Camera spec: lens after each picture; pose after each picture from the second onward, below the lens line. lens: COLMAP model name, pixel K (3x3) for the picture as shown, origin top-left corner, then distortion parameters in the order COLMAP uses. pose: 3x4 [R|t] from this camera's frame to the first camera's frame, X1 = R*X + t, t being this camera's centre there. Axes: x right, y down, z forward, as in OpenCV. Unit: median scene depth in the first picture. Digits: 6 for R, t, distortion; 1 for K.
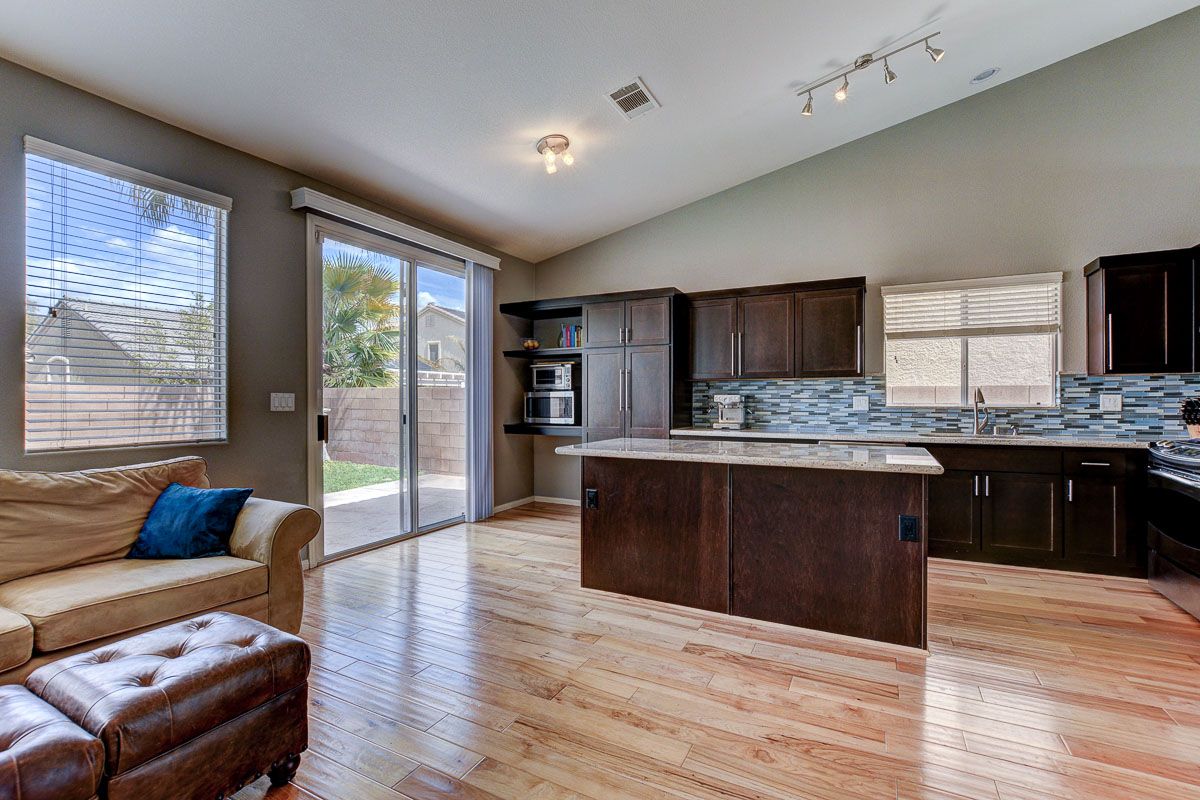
lens RADIAL K [[530.2, 0, 597.5], [0, 530.2, 397.9], [0, 0, 1]] dist [-0.001483, -0.000046]
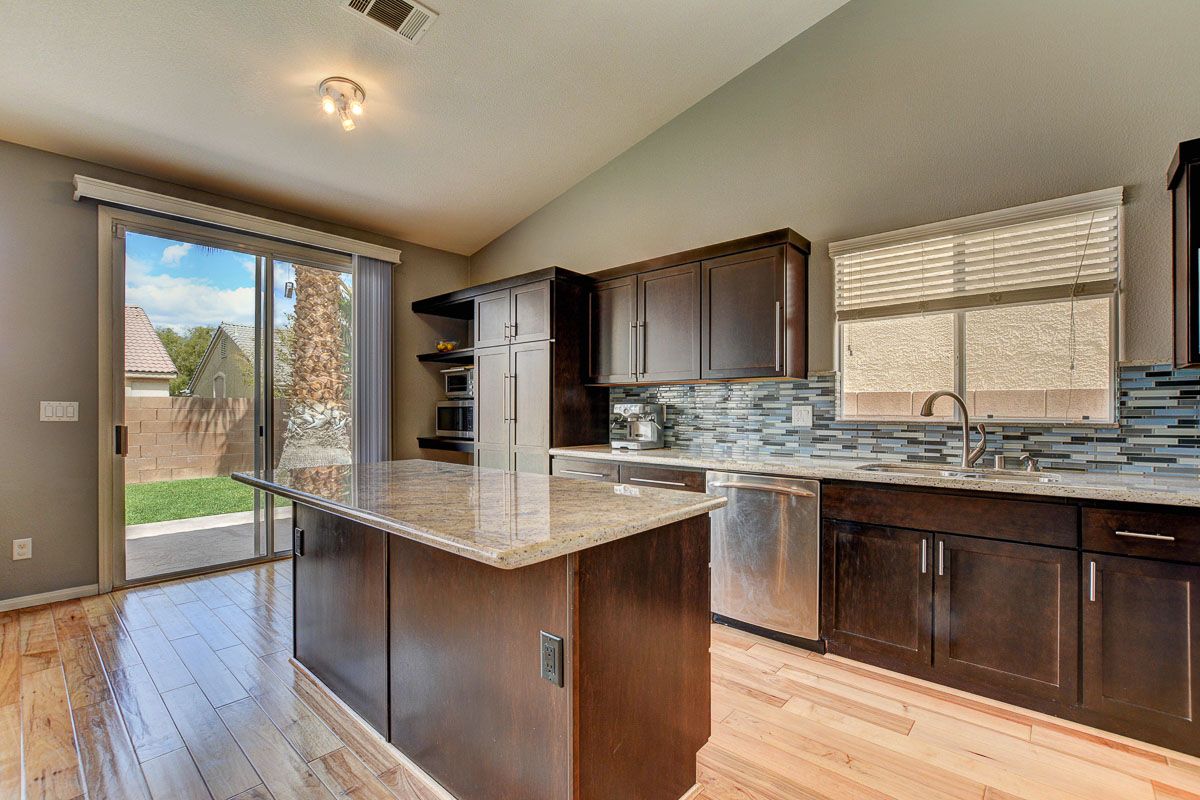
lens RADIAL K [[530.2, 0, 582.5], [0, 530.2, 405.3], [0, 0, 1]] dist [-0.001483, -0.000046]
pose [[0.967775, -0.000043, -0.251818, 0.436313], [-0.001698, 0.999976, -0.006695, 0.001917], [0.251813, 0.006907, 0.967751, 0.290343]]
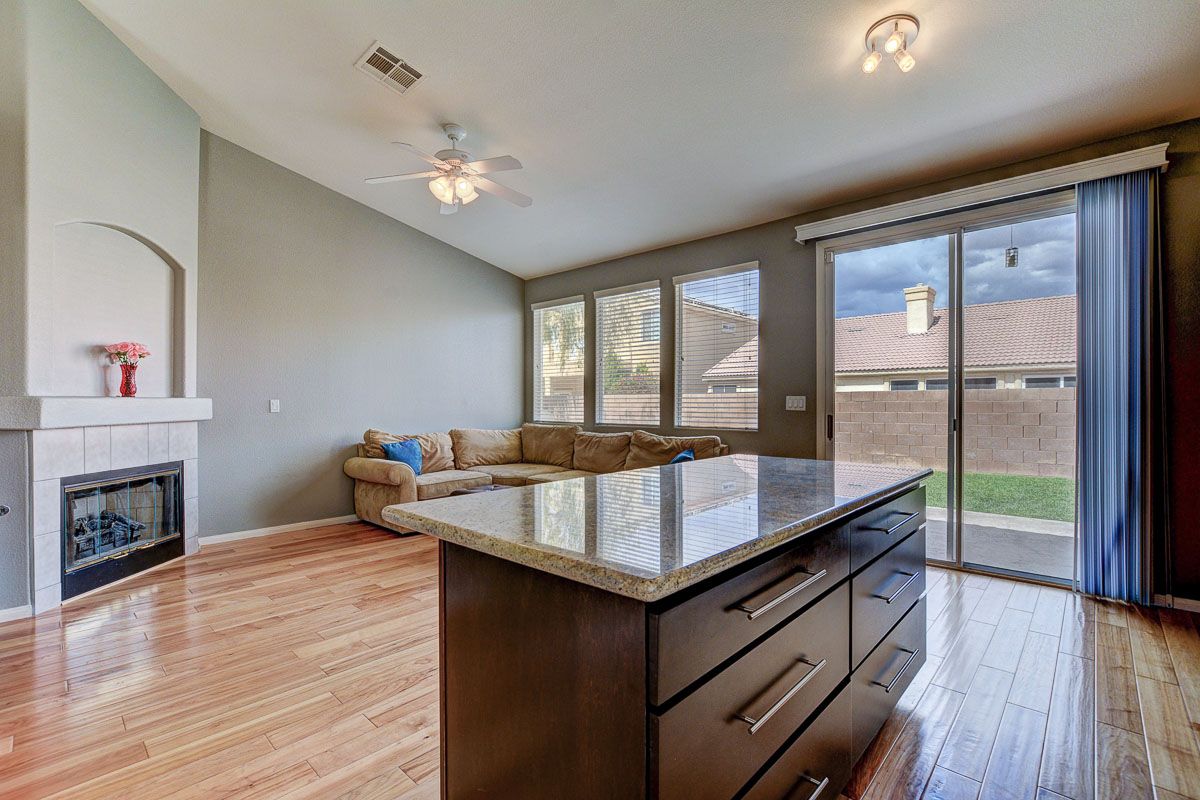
lens RADIAL K [[530.2, 0, 599.3], [0, 530.2, 402.9], [0, 0, 1]] dist [-0.001483, -0.000046]
pose [[-0.244044, 0.002600, -0.969761, 0.627726], [0.002262, 0.999995, 0.002112, 0.002271], [0.969762, -0.001678, -0.244048, 0.728759]]
